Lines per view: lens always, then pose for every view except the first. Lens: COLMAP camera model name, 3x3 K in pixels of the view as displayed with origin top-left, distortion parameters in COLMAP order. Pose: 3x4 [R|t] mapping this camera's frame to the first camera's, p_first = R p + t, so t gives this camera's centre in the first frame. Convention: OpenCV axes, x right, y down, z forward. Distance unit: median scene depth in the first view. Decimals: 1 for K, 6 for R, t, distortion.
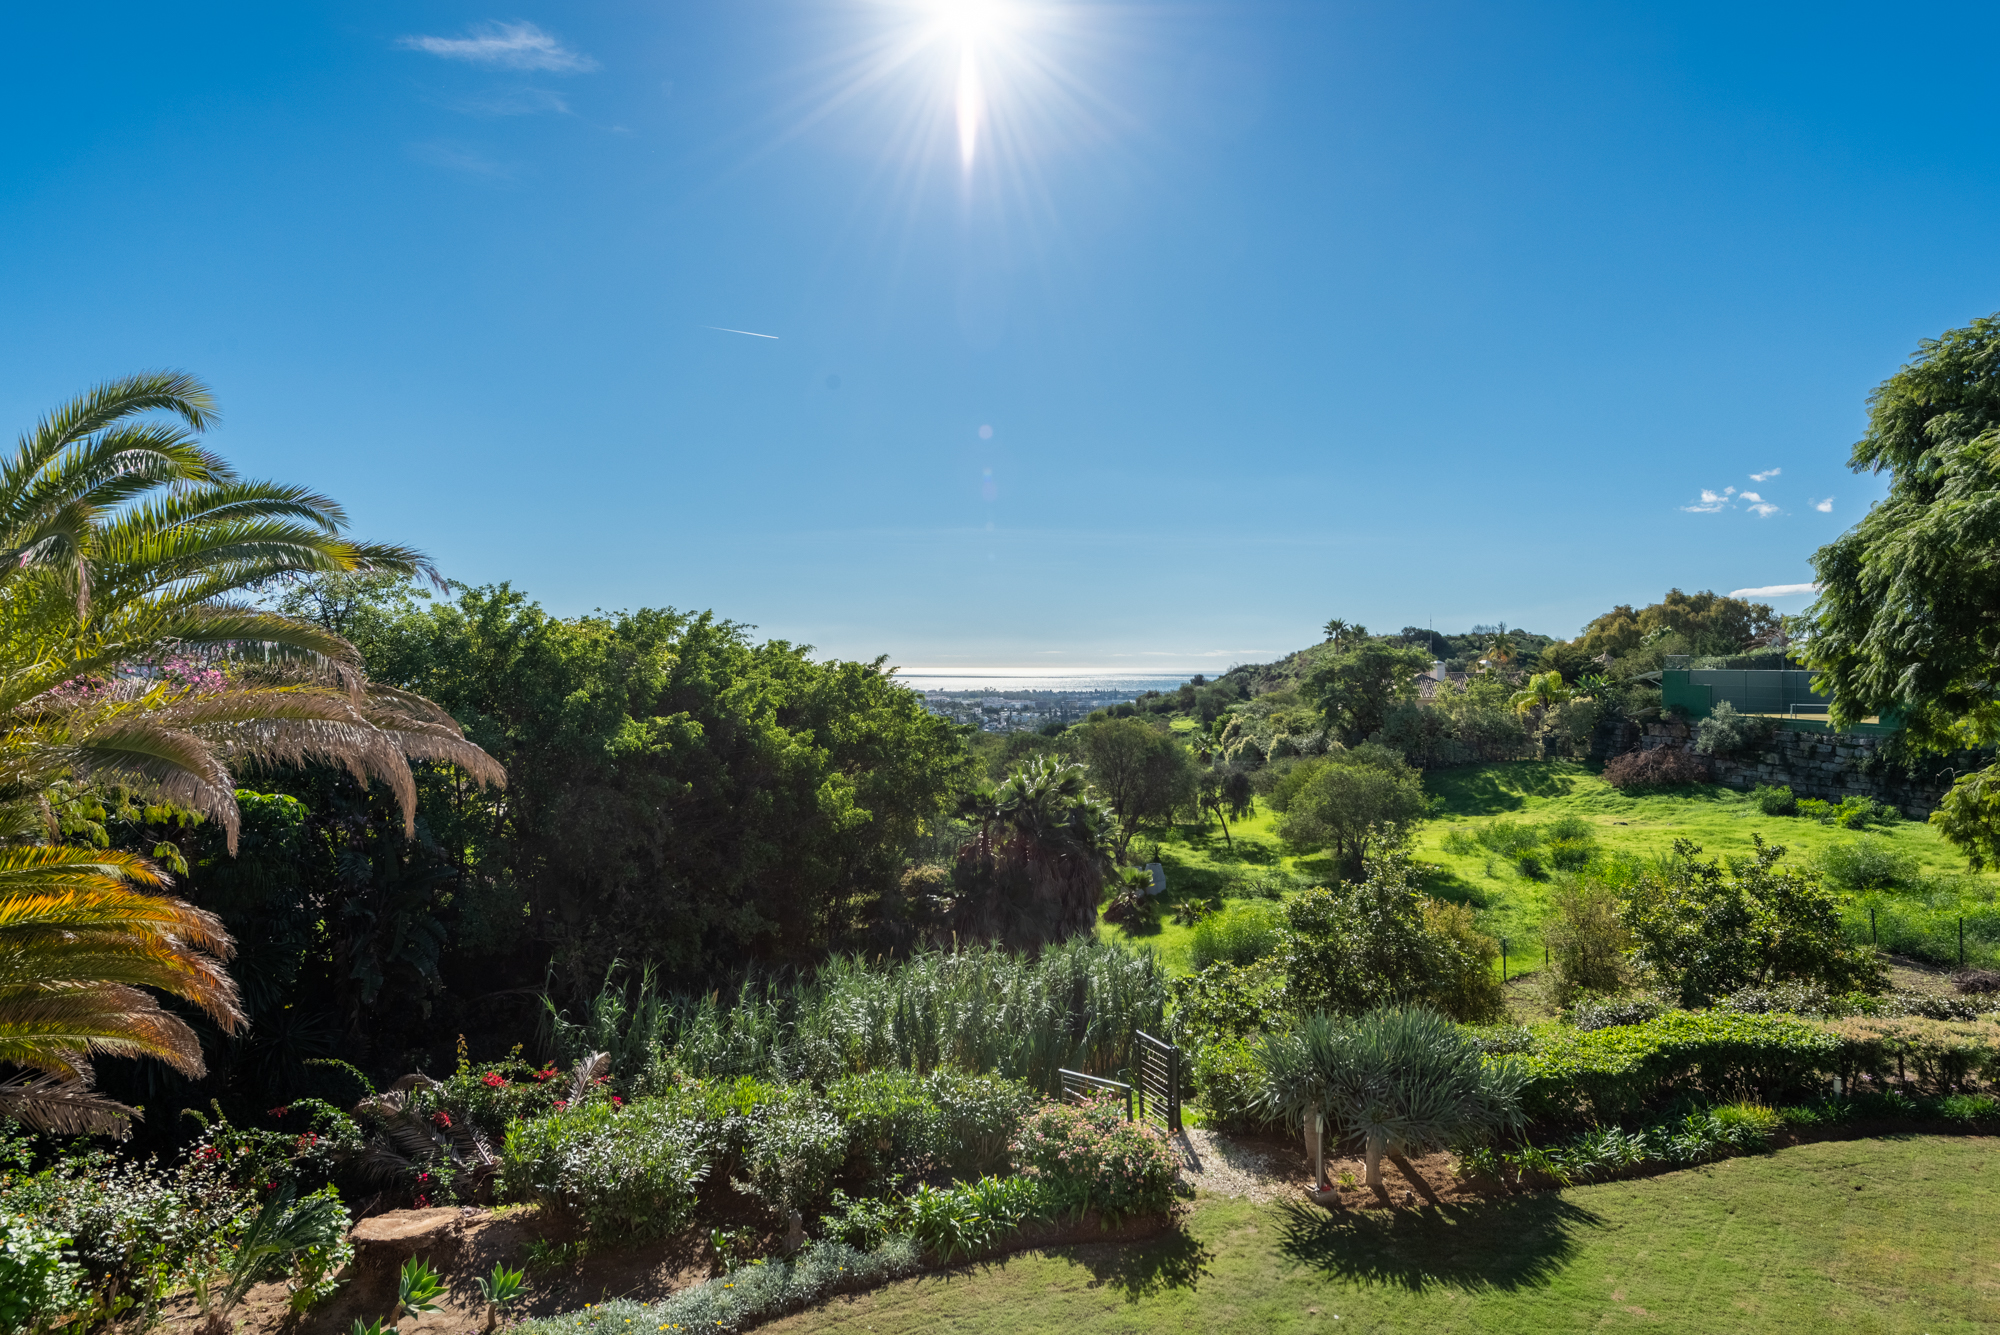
lens RADIAL K [[1087.7, 0, 919.3], [0, 1087.7, 679.1], [0, 0, 1]] dist [0.007264, -0.003552]
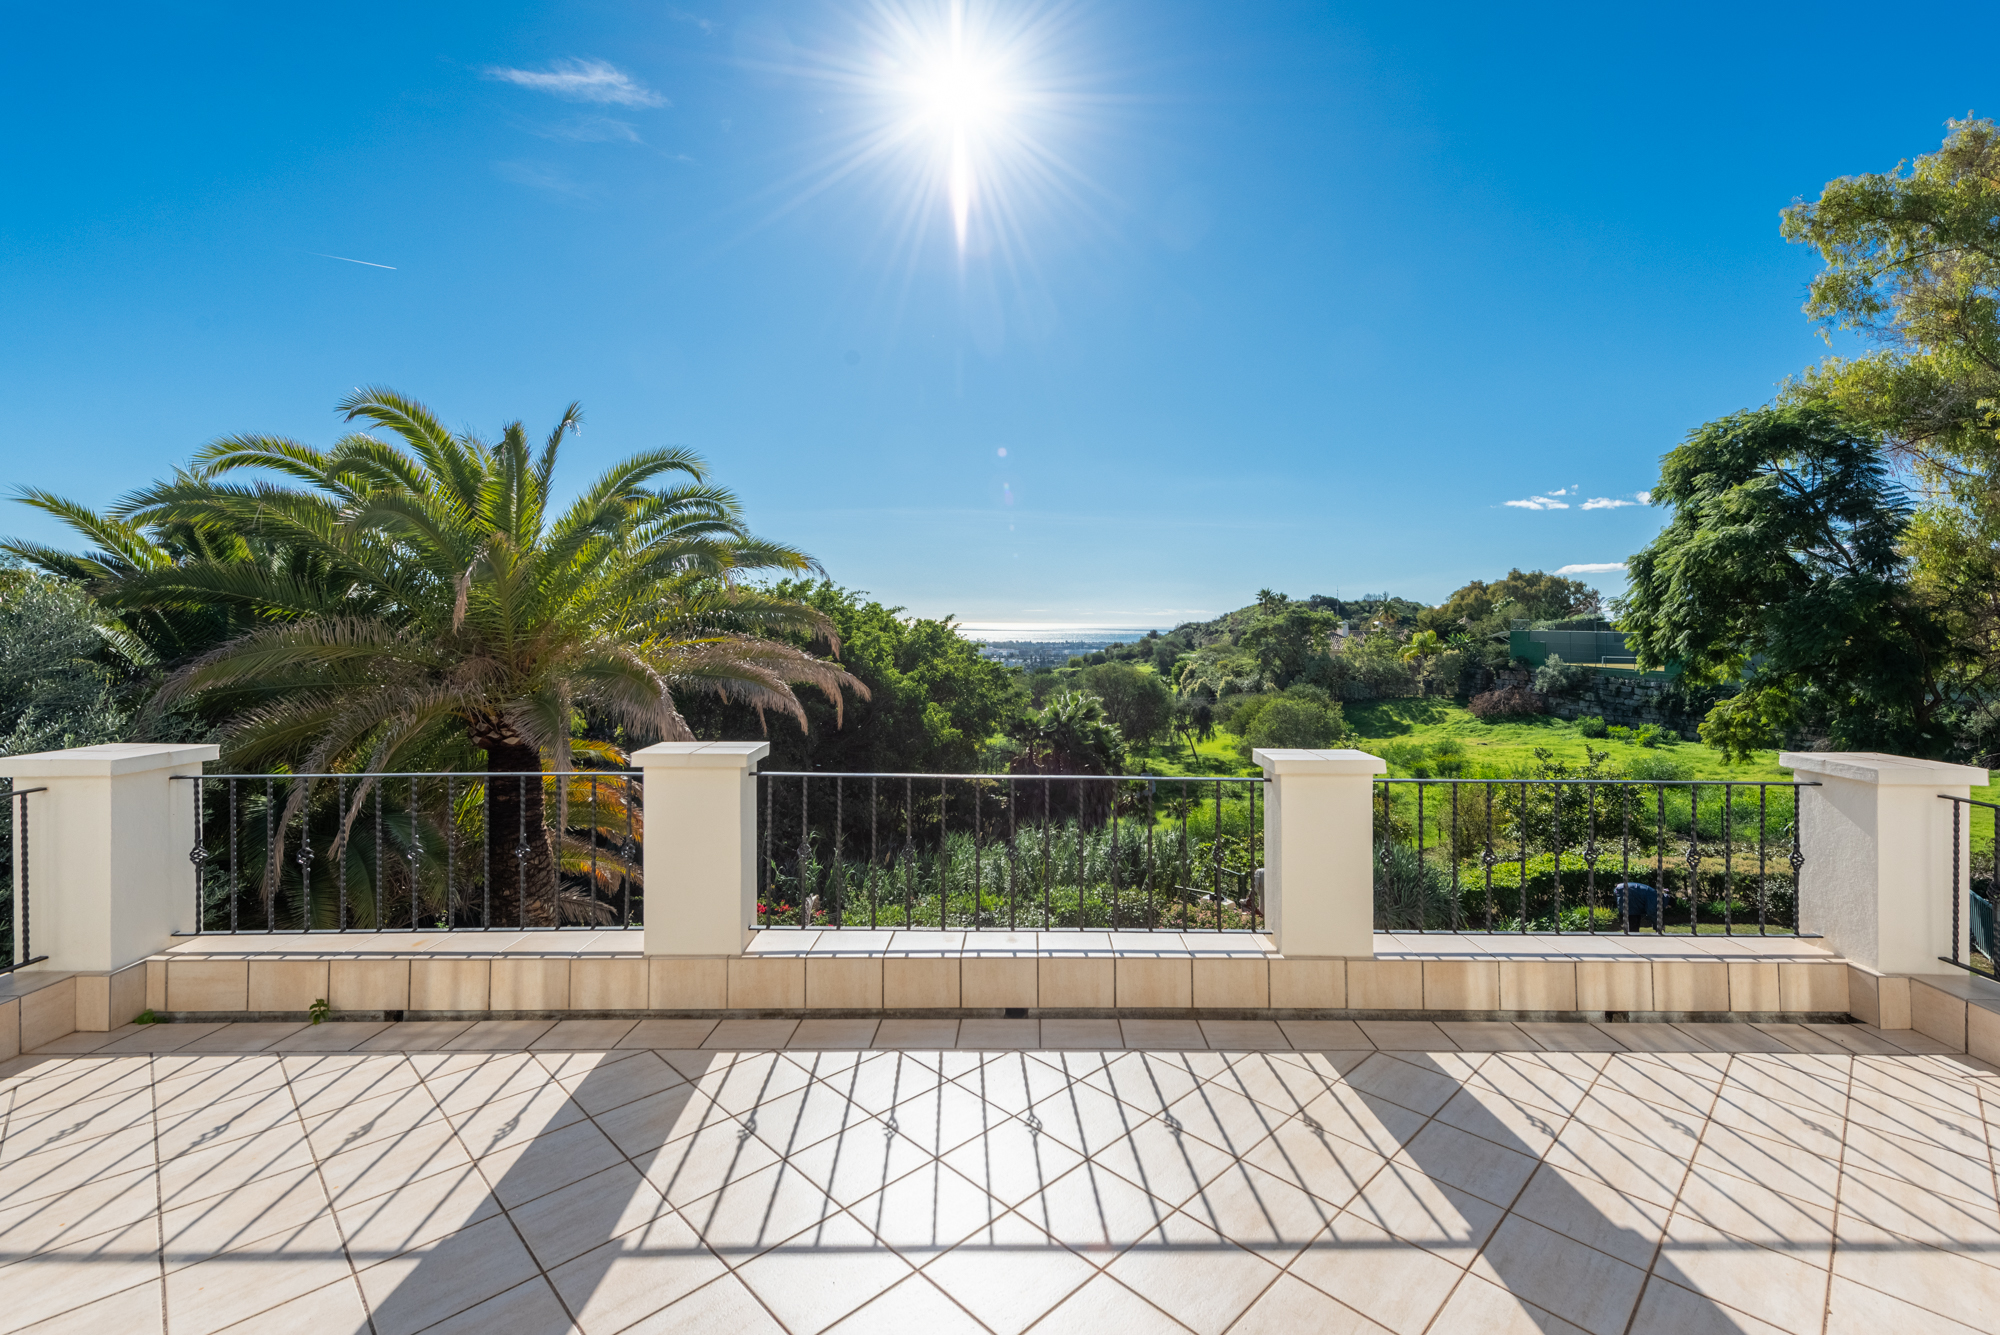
lens RADIAL K [[869.0, 0, 982.5], [0, 869.0, 607.9], [0, 0, 1]] dist [0.002418, 0.000780]
pose [[0.998240, 0.010333, 0.058405, -0.047317], [-0.008731, 0.999580, -0.027619, -0.001009], [-0.058666, 0.027061, 0.997911, -0.051180]]
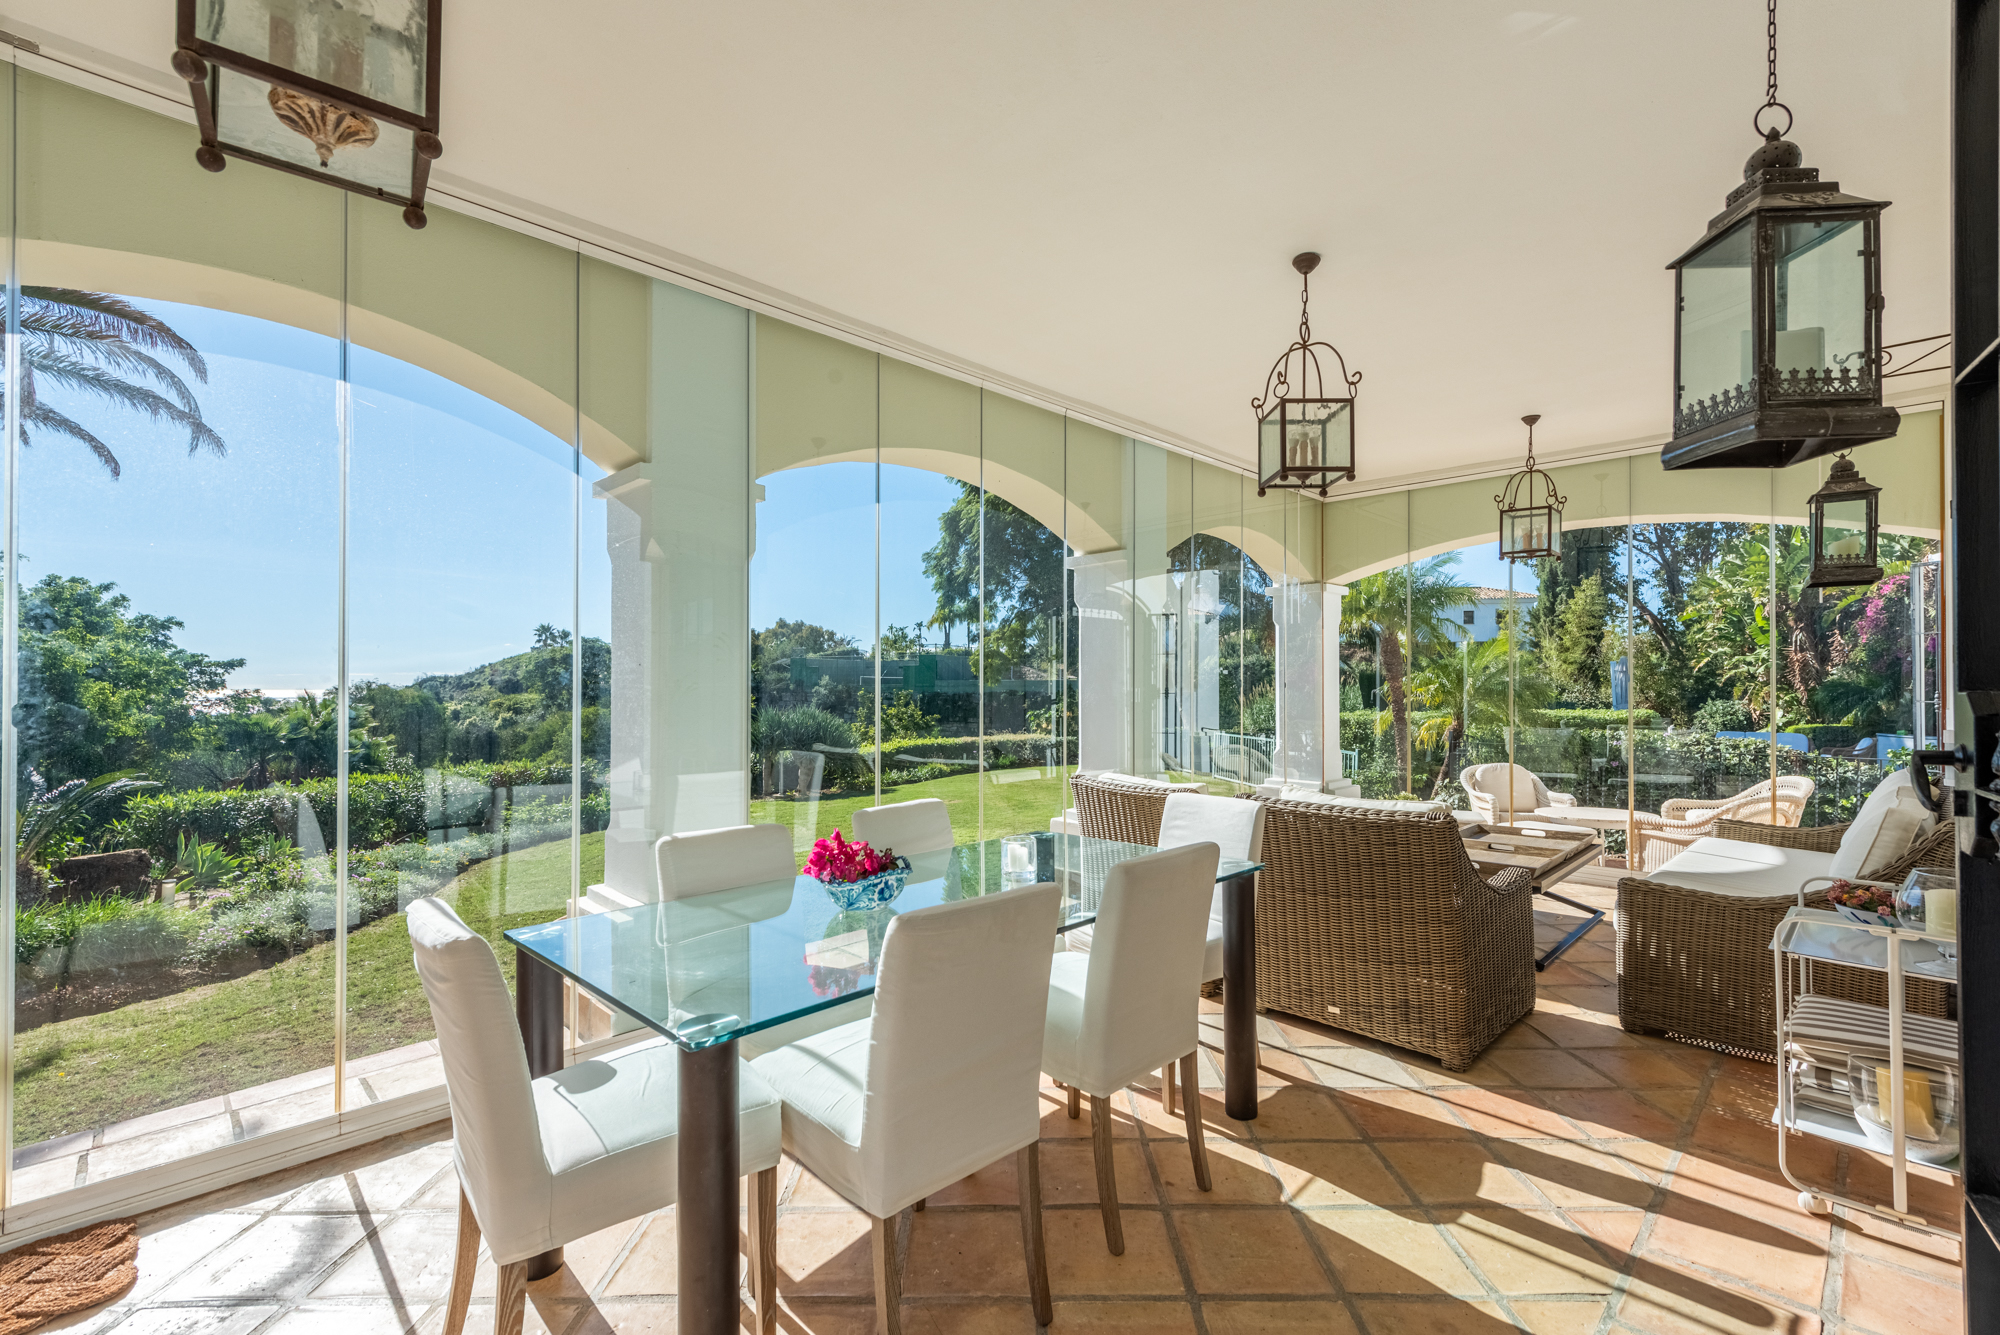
lens RADIAL K [[895.9, 0, 1001.1], [0, 895.9, 663.8], [0, 0, 1]] dist [-0.002664, -0.000468]
pose [[0.653351, 0.022852, 0.756710, -0.089492], [0.000471, 0.999532, -0.030592, 0.056331], [-0.757055, 0.020344, 0.653035, -0.036012]]
